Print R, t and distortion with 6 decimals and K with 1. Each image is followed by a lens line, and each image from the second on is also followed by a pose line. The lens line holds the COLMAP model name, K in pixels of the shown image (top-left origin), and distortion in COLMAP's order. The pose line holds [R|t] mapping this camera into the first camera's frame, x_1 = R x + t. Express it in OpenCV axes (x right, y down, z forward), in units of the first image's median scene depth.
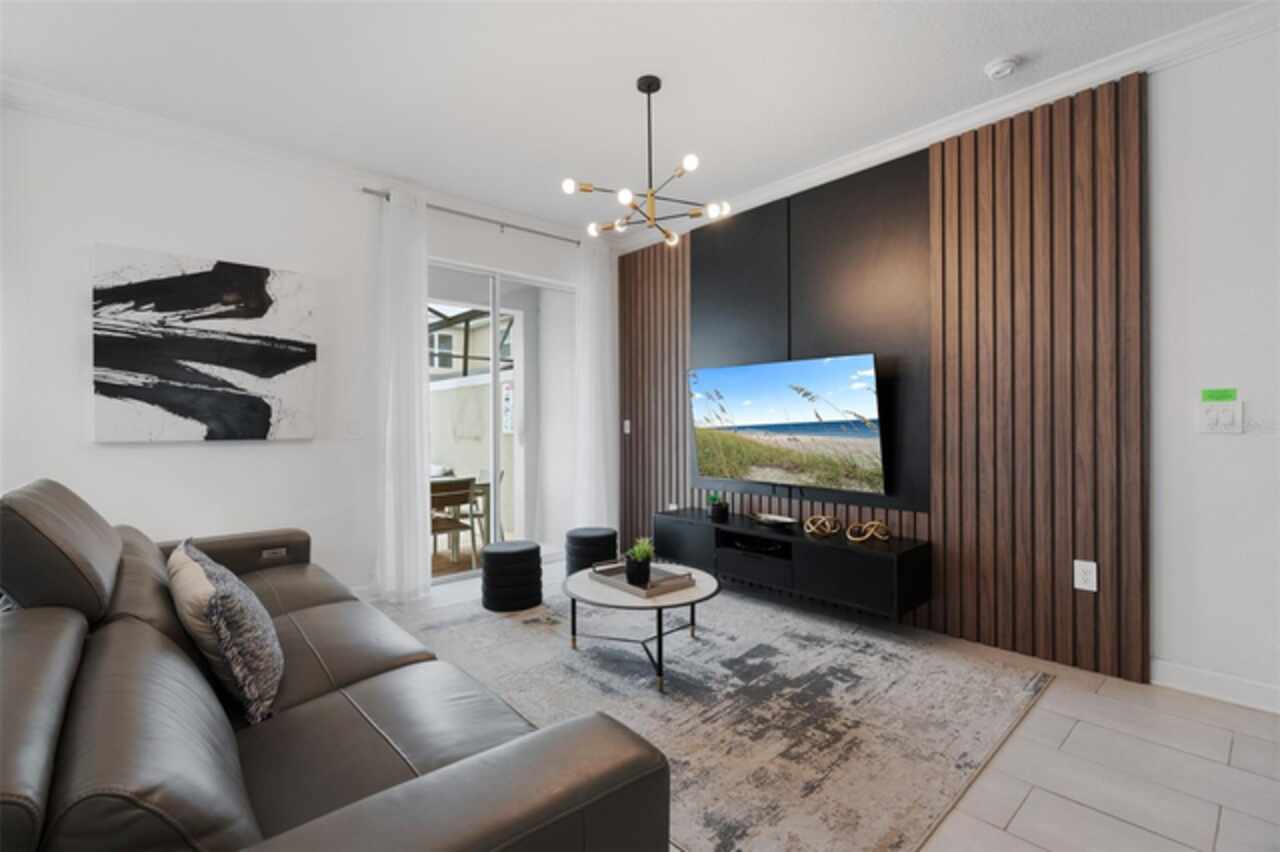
lens RADIAL K [[575.5, 0, 633.5], [0, 575.5, 425.2], [0, 0, 1]] dist [-0.009859, 0.000401]
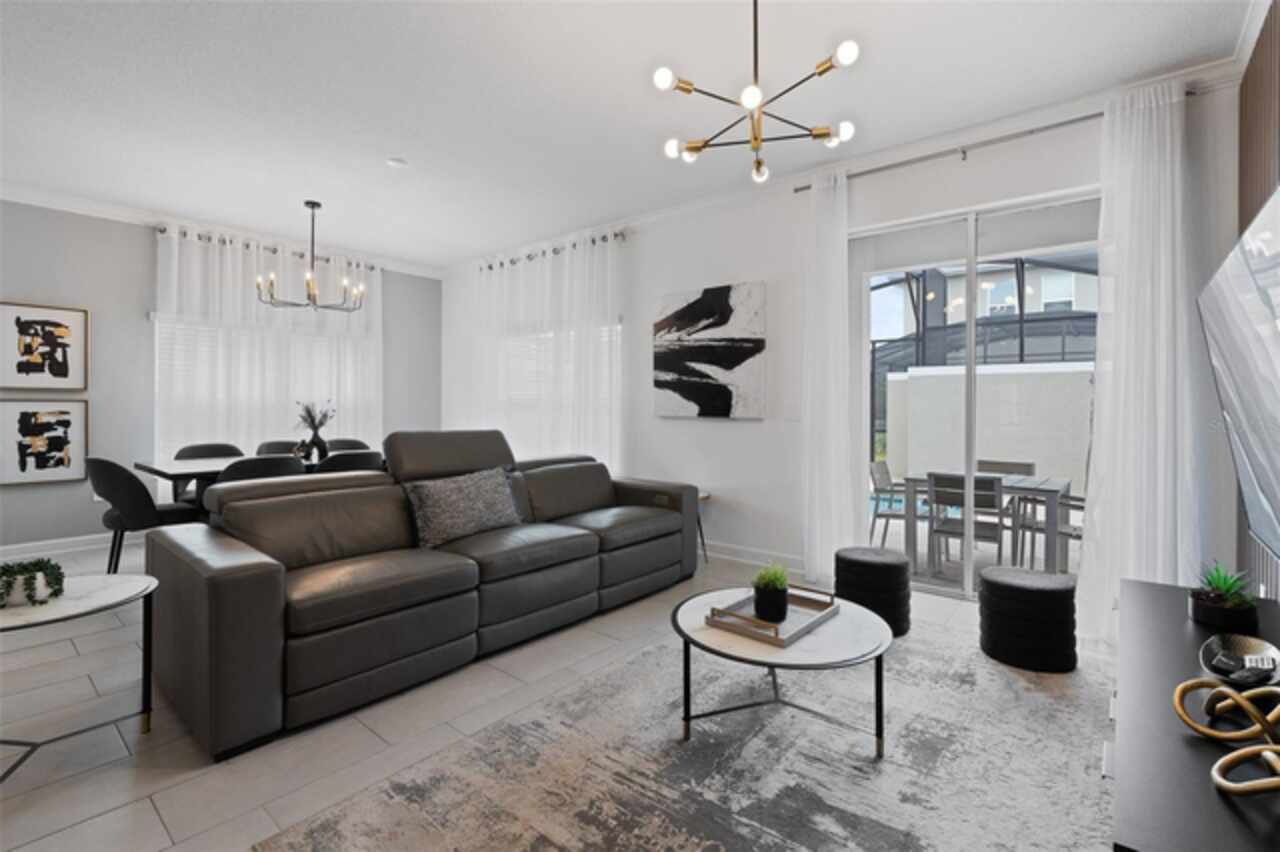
lens RADIAL K [[575.5, 0, 637.2], [0, 575.5, 404.1], [0, 0, 1]] dist [-0.009859, 0.000401]
pose [[0.152434, 0.004959, -0.988301, 0.722931], [-0.009178, 0.999951, 0.003602, -0.009392], [0.988271, 0.008522, 0.152472, 0.699511]]
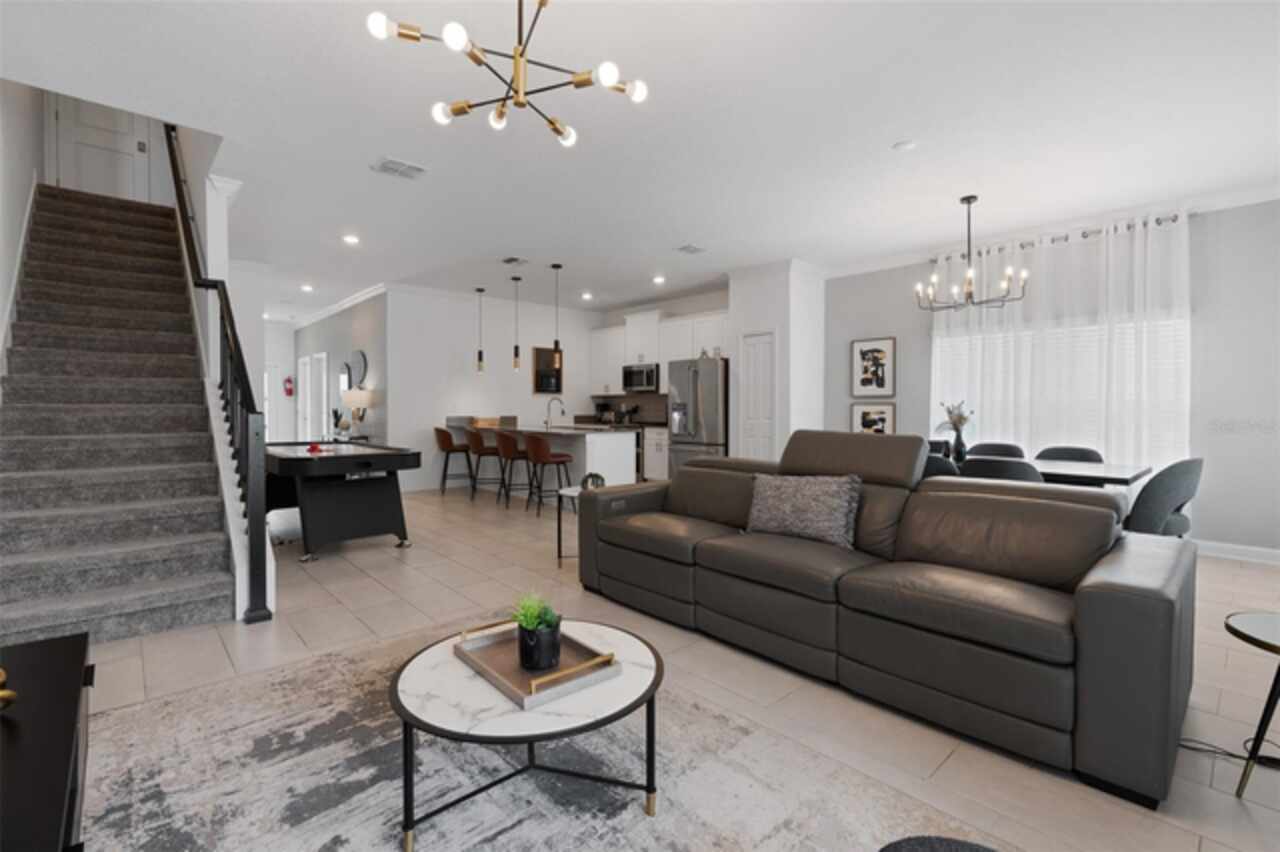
lens RADIAL K [[575.5, 0, 646.9], [0, 575.5, 417.5], [0, 0, 1]] dist [-0.009859, 0.000401]
pose [[-0.999488, 0.005927, -0.031455, -0.088417], [0.005243, 0.999749, 0.021789, -0.000367], [0.031576, 0.021613, -0.999268, 1.592438]]
